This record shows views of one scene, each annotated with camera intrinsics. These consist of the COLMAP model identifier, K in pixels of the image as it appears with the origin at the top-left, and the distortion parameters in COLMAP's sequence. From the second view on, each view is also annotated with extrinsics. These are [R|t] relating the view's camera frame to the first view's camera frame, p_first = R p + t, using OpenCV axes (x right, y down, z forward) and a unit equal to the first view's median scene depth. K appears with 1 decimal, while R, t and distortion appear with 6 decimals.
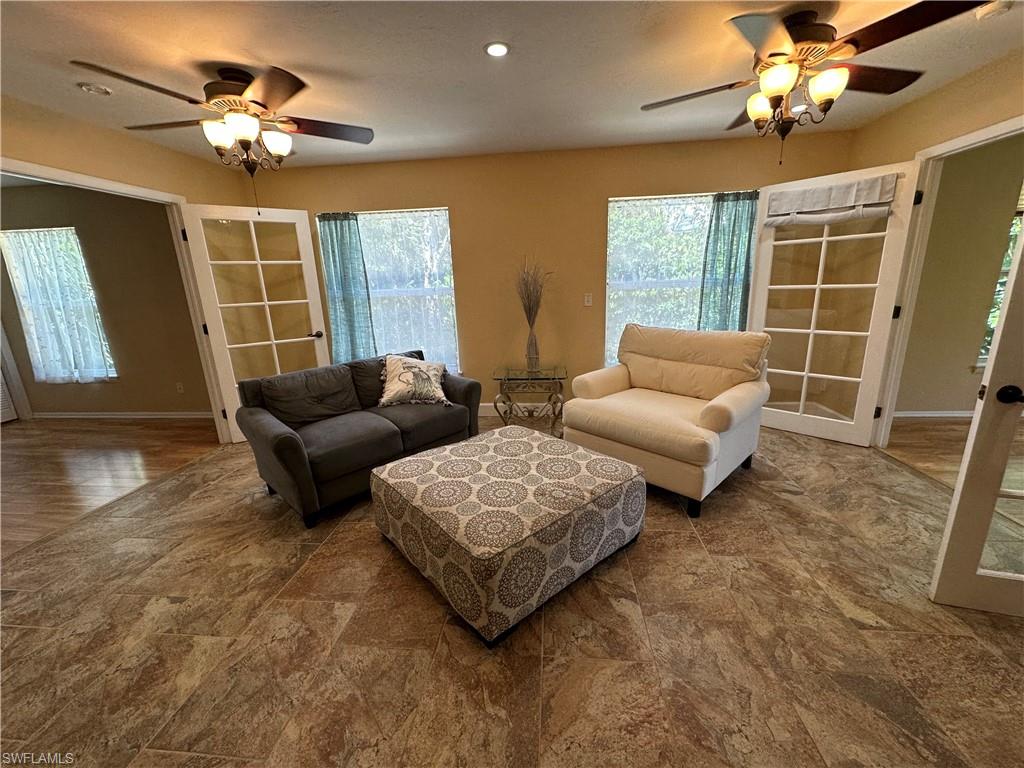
lens RADIAL K [[408.9, 0, 512.1], [0, 408.9, 382.1], [0, 0, 1]] dist [-0.000619, 0.000039]
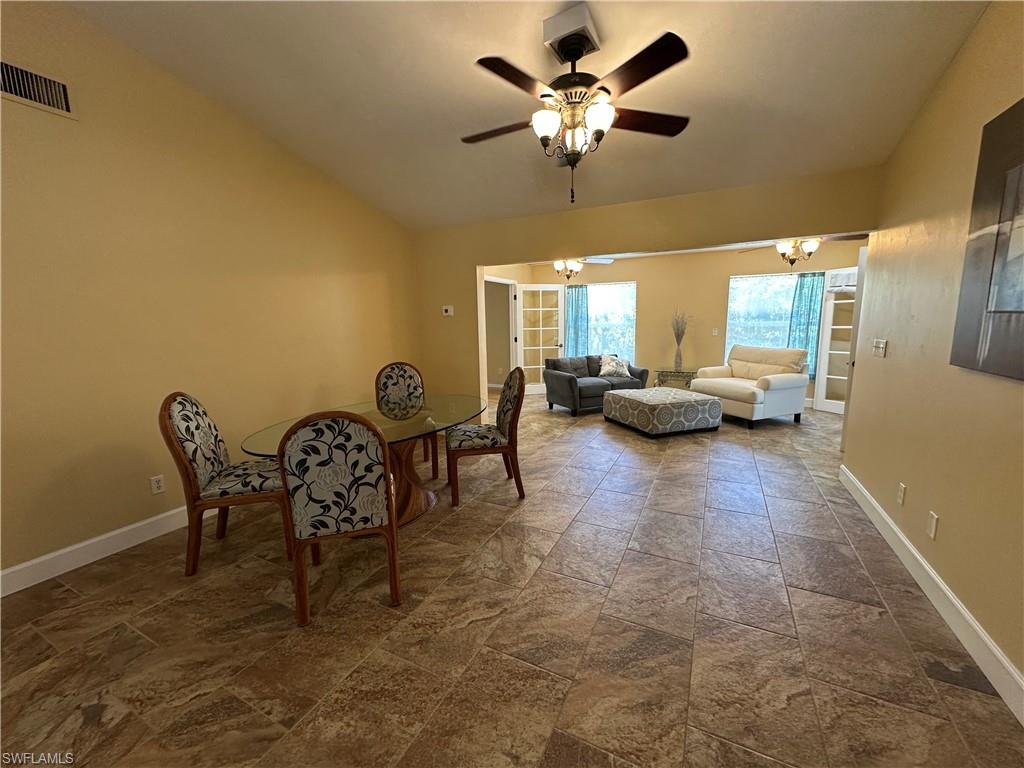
lens RADIAL K [[408.9, 0, 512.1], [0, 408.9, 382.1], [0, 0, 1]] dist [-0.000619, 0.000039]
pose [[0.934518, 0.073053, -0.348337, 0.001516], [-0.103656, 0.992146, -0.070017, 0.262691], [0.340486, 0.101539, 0.934751, -1.065719]]
